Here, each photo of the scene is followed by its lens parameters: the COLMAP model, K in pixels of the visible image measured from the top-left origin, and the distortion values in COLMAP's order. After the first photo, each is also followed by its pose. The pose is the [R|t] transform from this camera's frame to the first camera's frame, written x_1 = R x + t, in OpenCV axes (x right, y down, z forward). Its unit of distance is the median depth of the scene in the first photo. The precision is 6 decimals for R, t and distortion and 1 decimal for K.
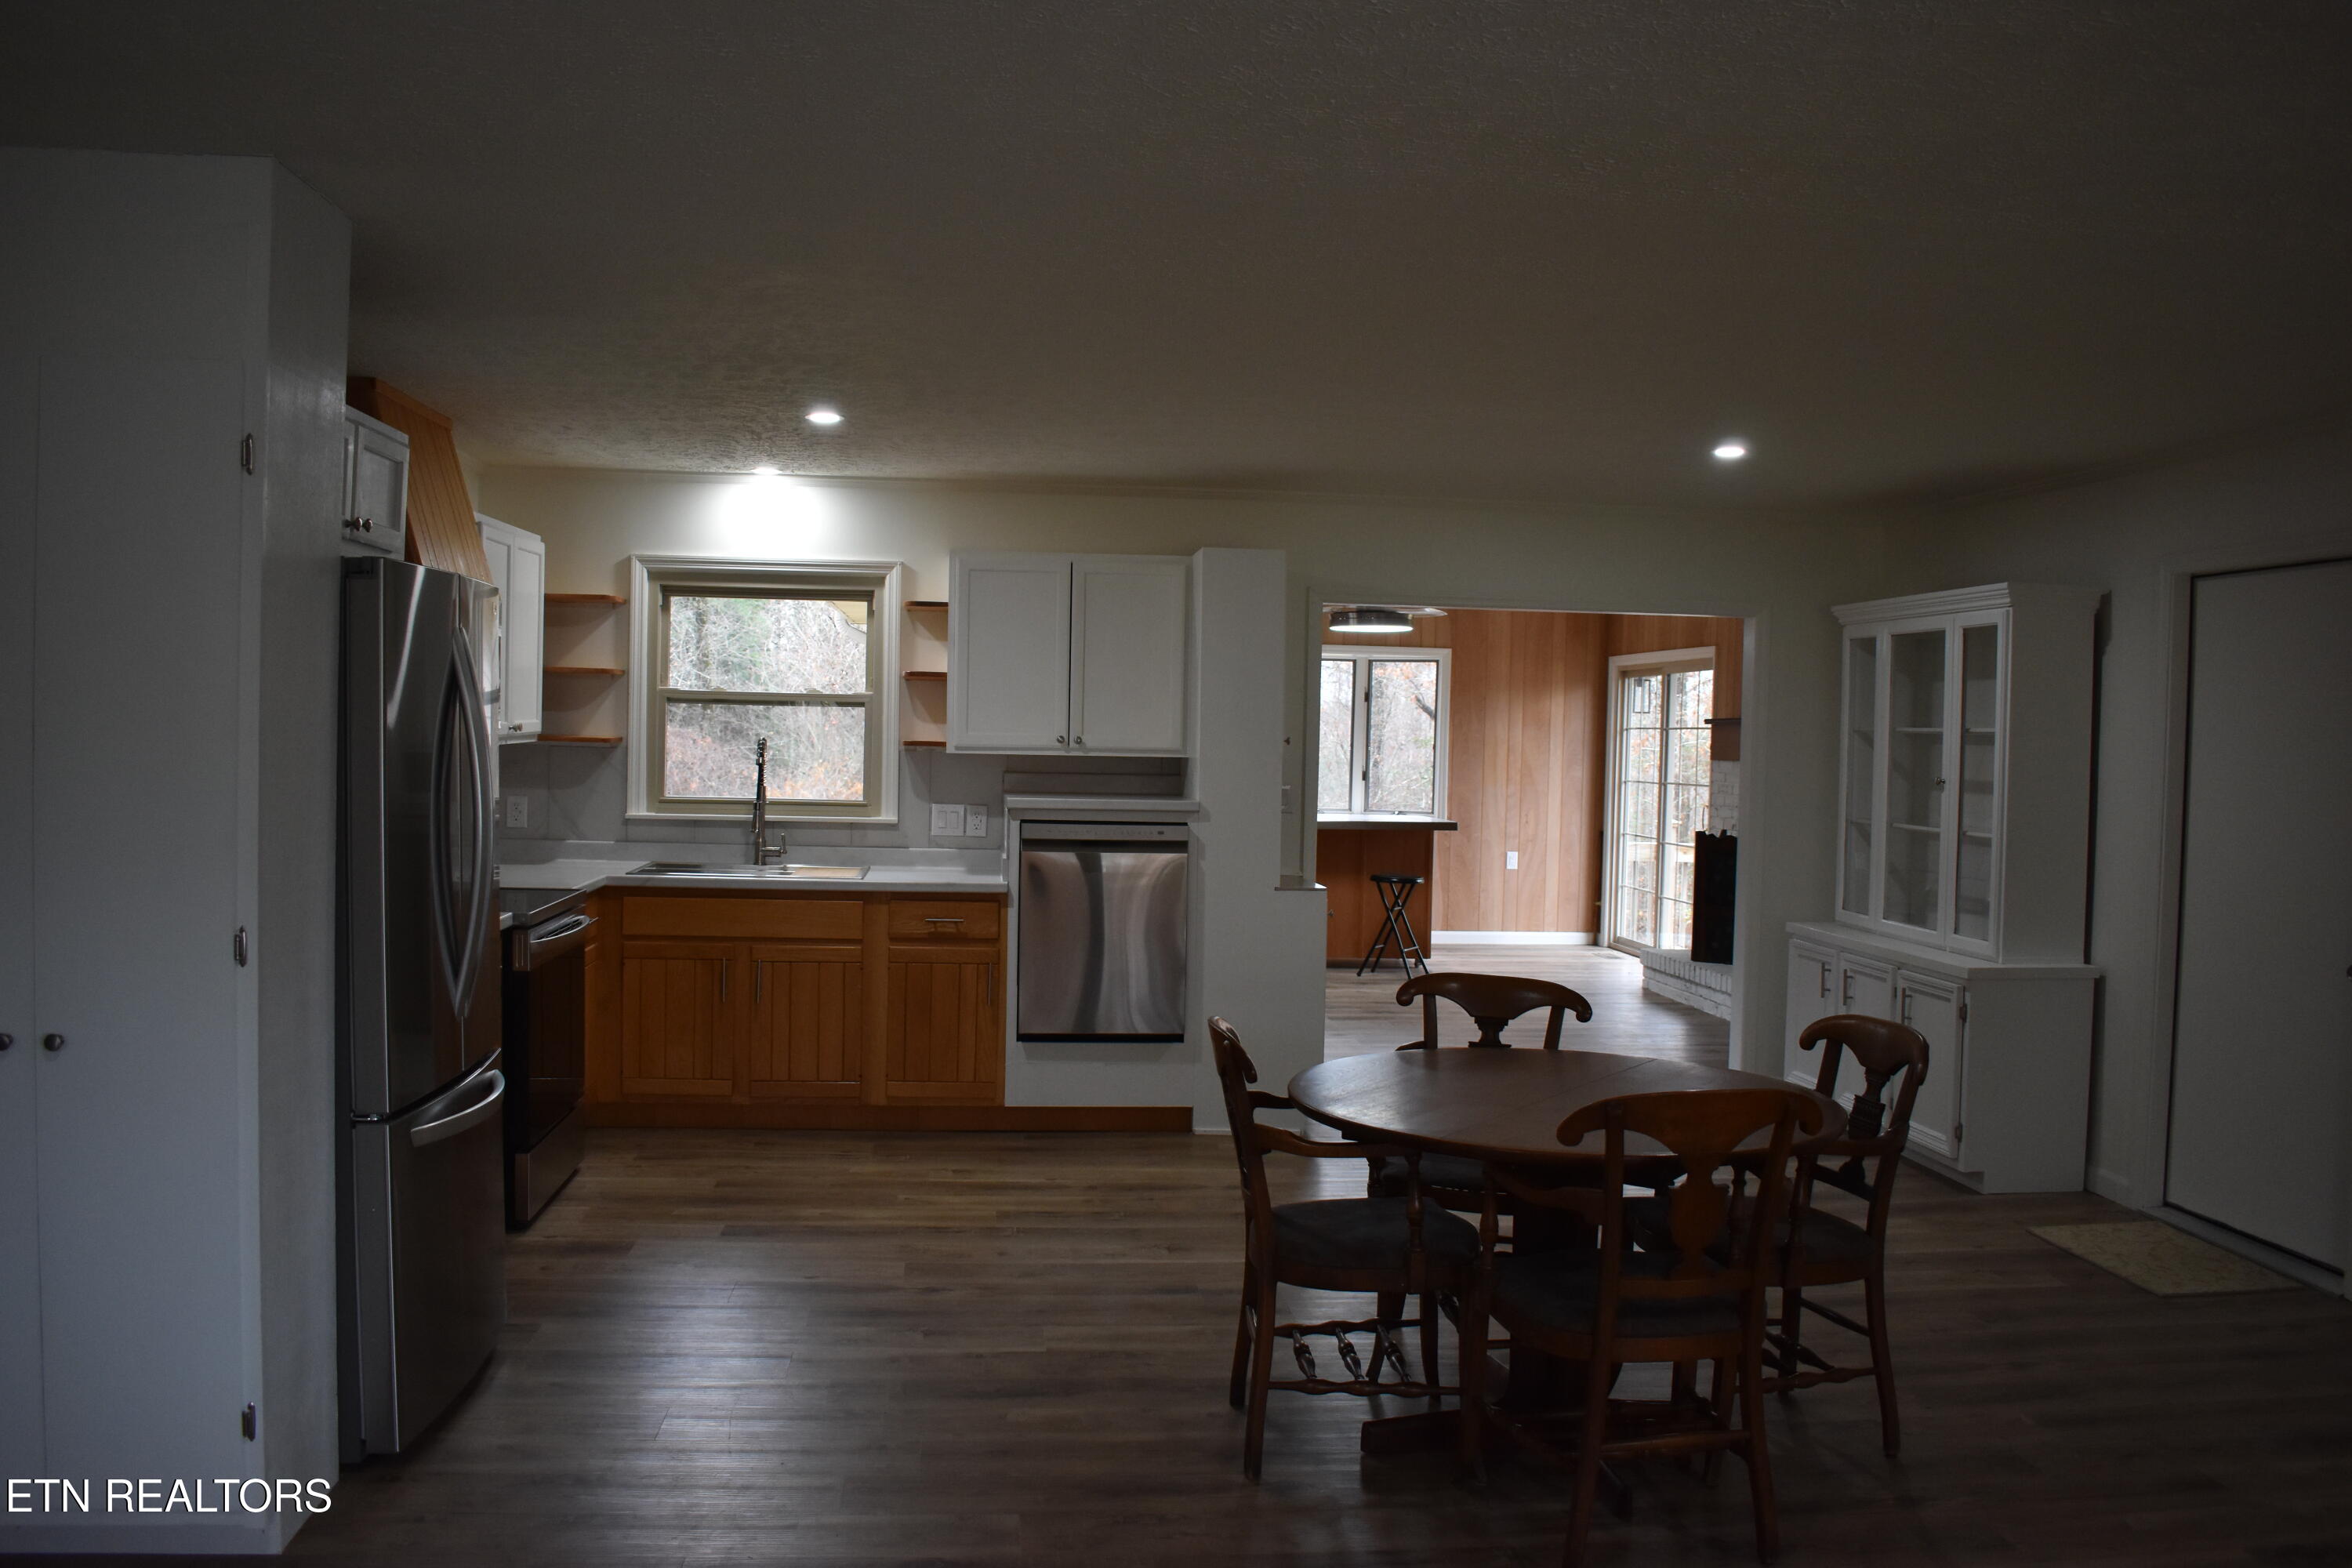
lens RADIAL K [[1828.6, 0, 1176.0], [0, 1828.6, 784.0], [0, 0, 1]] dist [-0.087905, 0.009233]
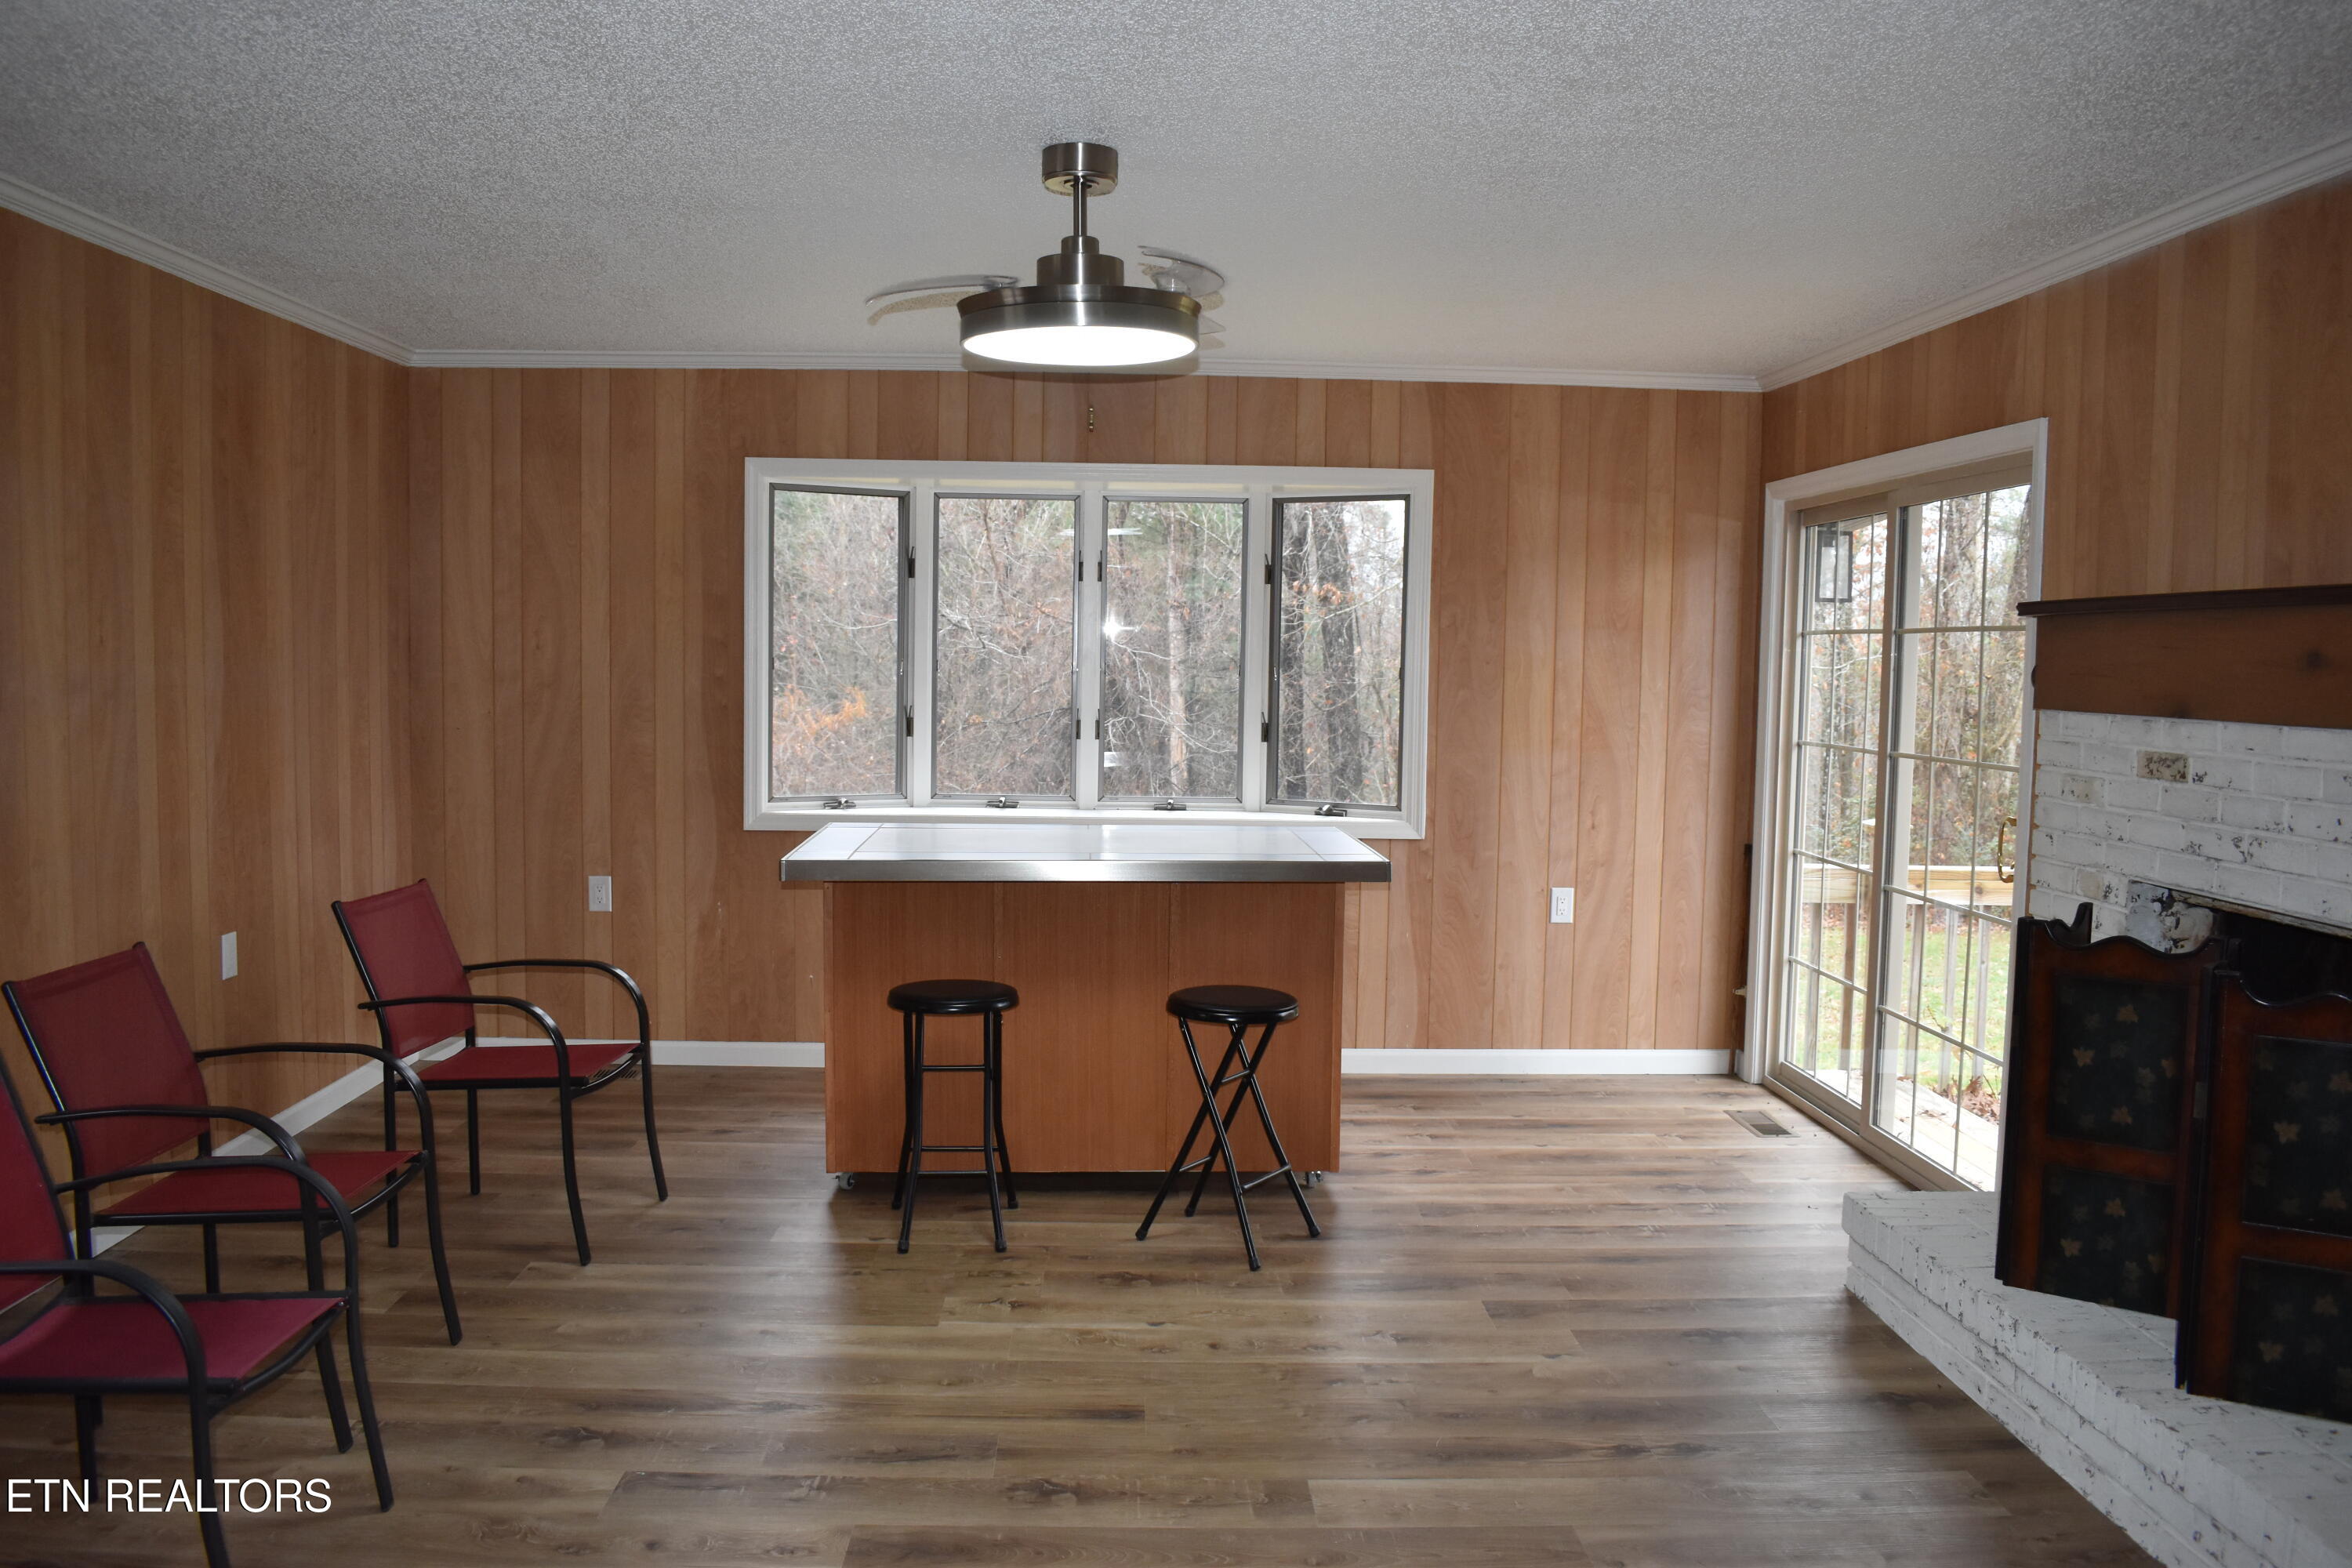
lens RADIAL K [[1828.6, 0, 1176.0], [0, 1828.6, 784.0], [0, 0, 1]] dist [-0.087905, 0.009233]
pose [[0.997229, -0.004943, -0.074223, 0.117945], [0.008464, 0.998850, 0.047196, -0.014411], [0.073905, -0.047693, 0.996124, 0.509707]]
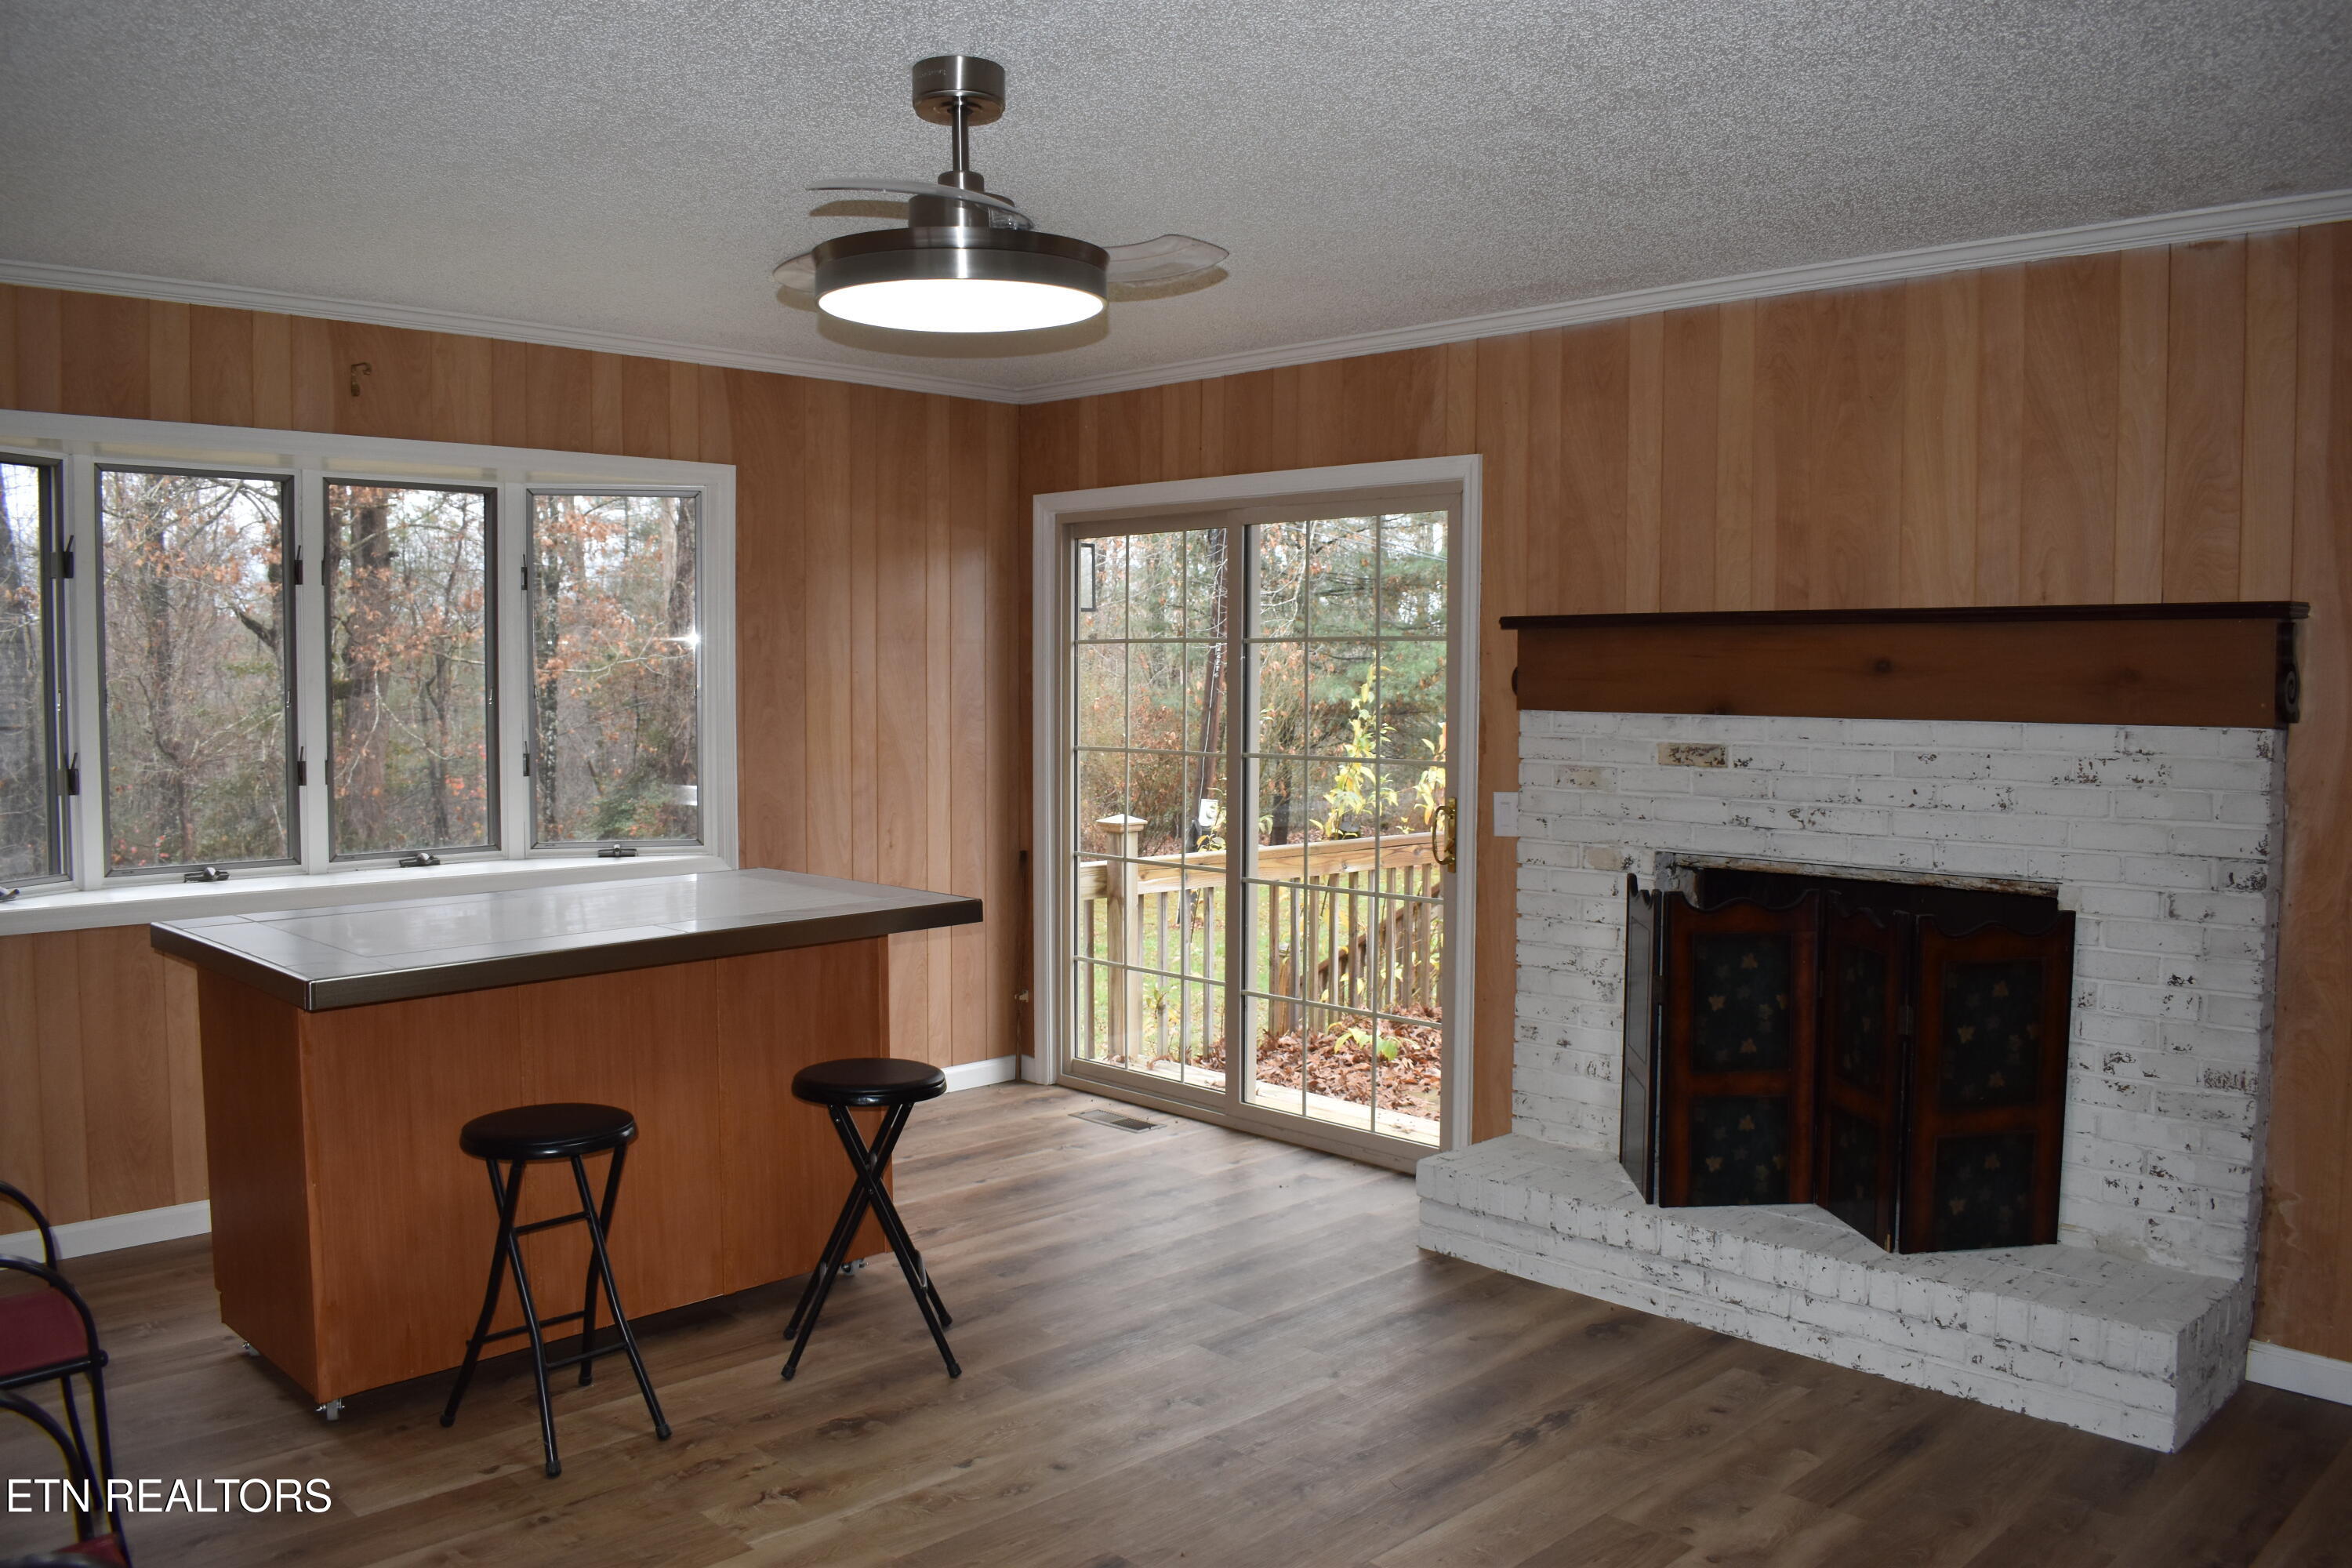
lens RADIAL K [[1828.6, 0, 1176.0], [0, 1828.6, 784.0], [0, 0, 1]] dist [-0.087905, 0.009233]
pose [[0.787154, -0.061955, 0.613637, -0.036330], [0.030814, 0.997650, 0.061200, -0.021218], [-0.615986, -0.029265, 0.787213, 0.589767]]
